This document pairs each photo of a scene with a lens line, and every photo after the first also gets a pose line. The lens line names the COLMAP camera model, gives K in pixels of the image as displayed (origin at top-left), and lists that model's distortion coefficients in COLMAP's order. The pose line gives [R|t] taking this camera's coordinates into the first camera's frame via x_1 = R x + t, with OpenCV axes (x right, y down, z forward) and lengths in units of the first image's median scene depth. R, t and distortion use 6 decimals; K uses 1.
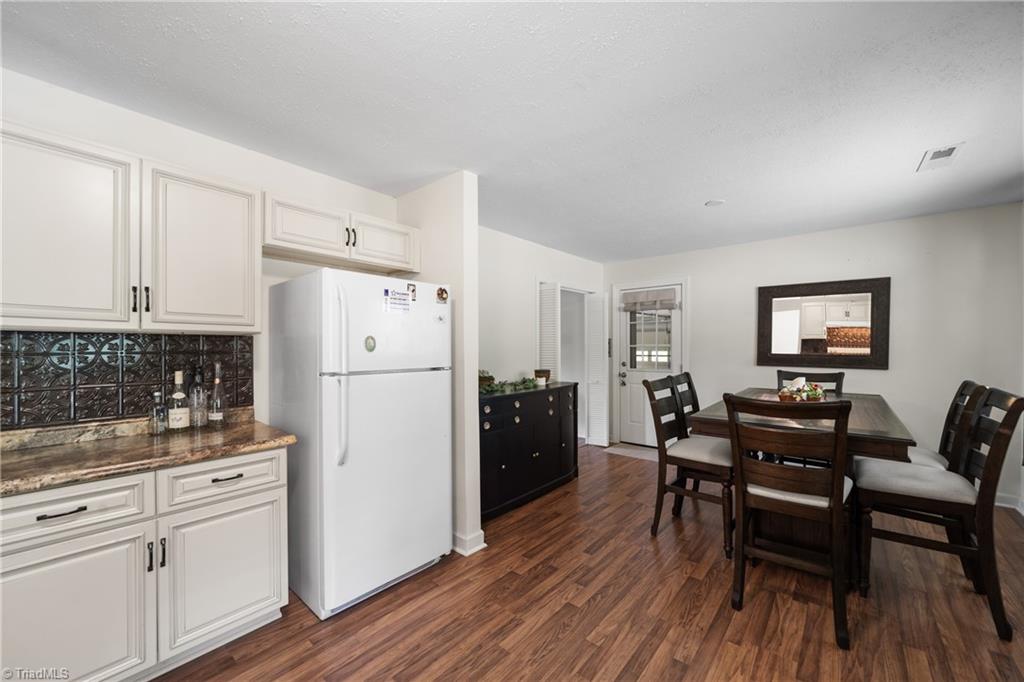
lens RADIAL K [[395.3, 0, 522.1], [0, 395.3, 349.1], [0, 0, 1]] dist [-0.007438, 0.001210]
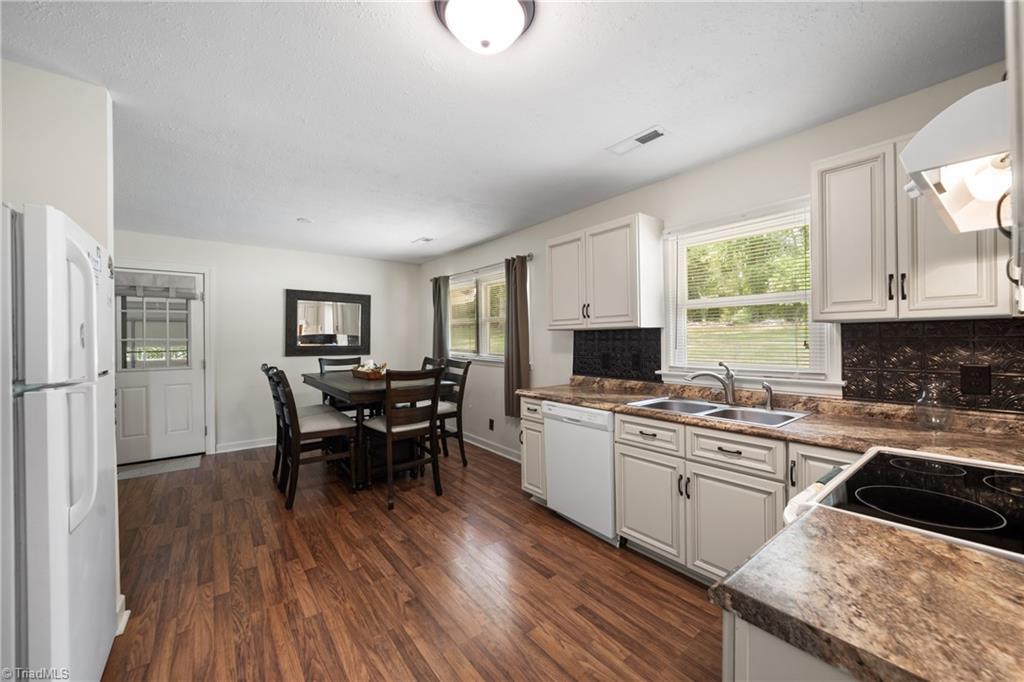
lens RADIAL K [[395.3, 0, 523.2], [0, 395.3, 342.0], [0, 0, 1]] dist [-0.007438, 0.001210]
pose [[0.198846, -0.007044, 0.980005, -0.718600], [0.011306, 0.999924, 0.004893, 0.002201], [-0.979966, 0.010107, 0.198910, 0.146799]]
